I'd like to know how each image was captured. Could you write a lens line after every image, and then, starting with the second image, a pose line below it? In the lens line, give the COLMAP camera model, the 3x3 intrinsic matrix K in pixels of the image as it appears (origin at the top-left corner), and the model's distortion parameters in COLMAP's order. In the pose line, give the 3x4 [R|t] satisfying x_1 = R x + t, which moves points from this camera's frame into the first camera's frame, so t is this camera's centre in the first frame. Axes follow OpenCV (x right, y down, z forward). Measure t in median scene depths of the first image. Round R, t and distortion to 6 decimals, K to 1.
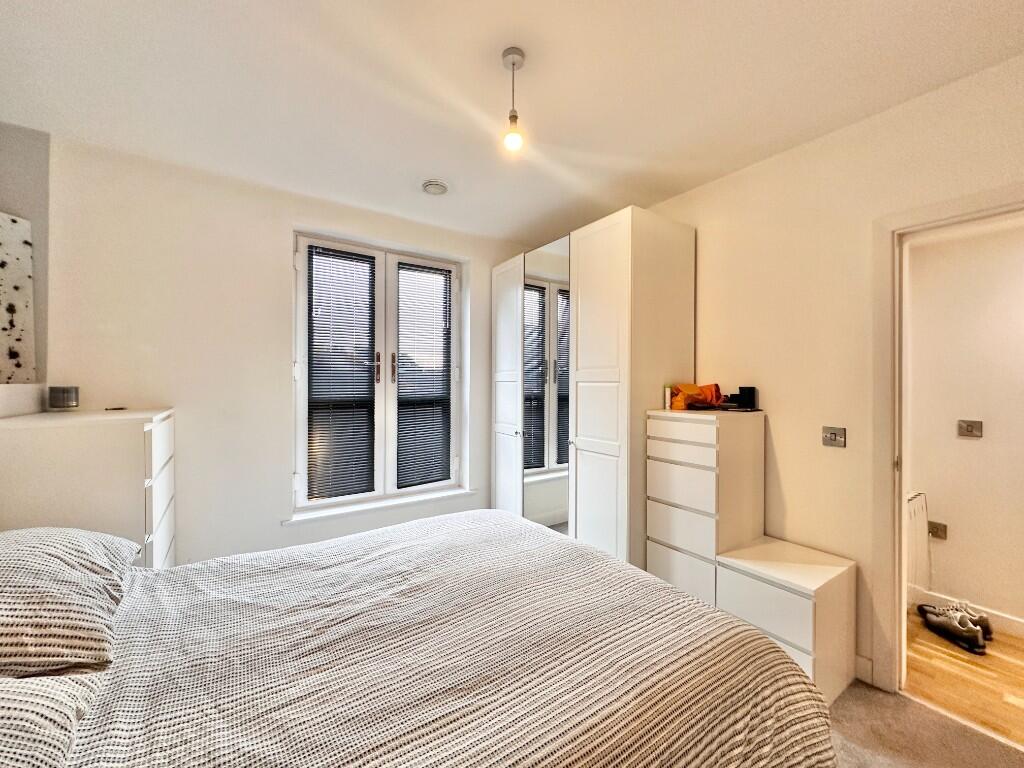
lens RADIAL K [[405.2, 0, 507.3], [0, 405.2, 386.5], [0, 0, 1]] dist [0.000830, 0.000096]
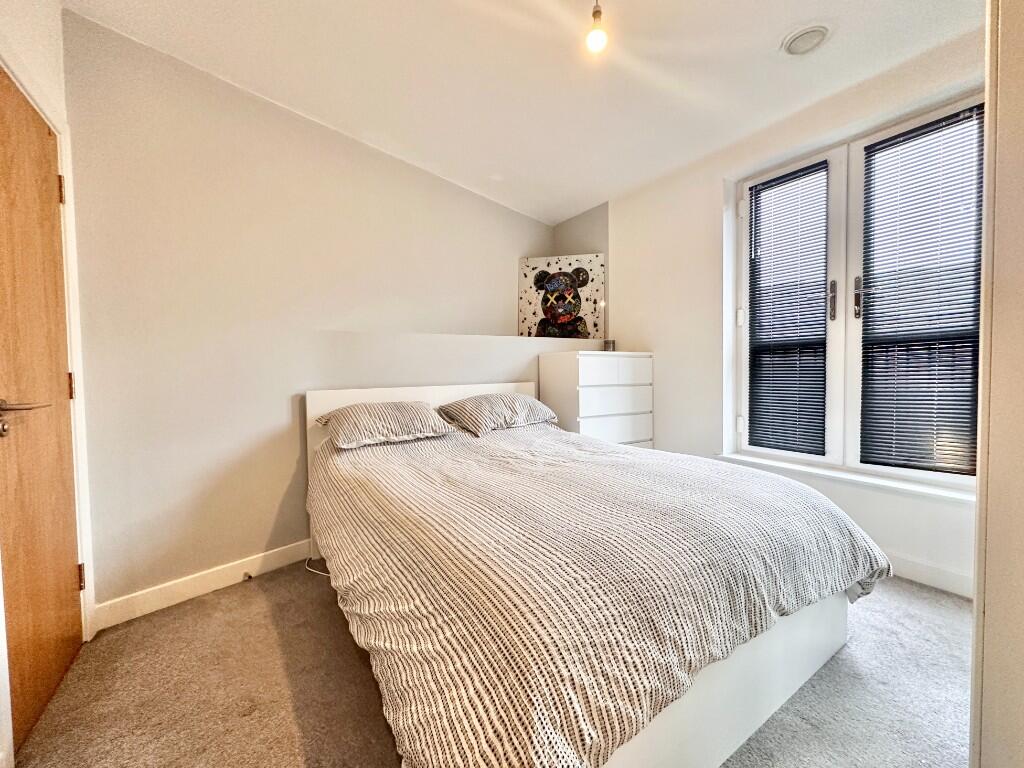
lens RADIAL K [[417.1, 0, 512.0], [0, 417.1, 384.0], [0, 0, 1]] dist [-0.000381, -0.000077]
pose [[-0.021533, 0.031850, -0.999261, 0.761024], [0.004164, 0.999487, 0.031768, 0.131257], [0.999759, -0.003477, -0.021655, 0.602441]]
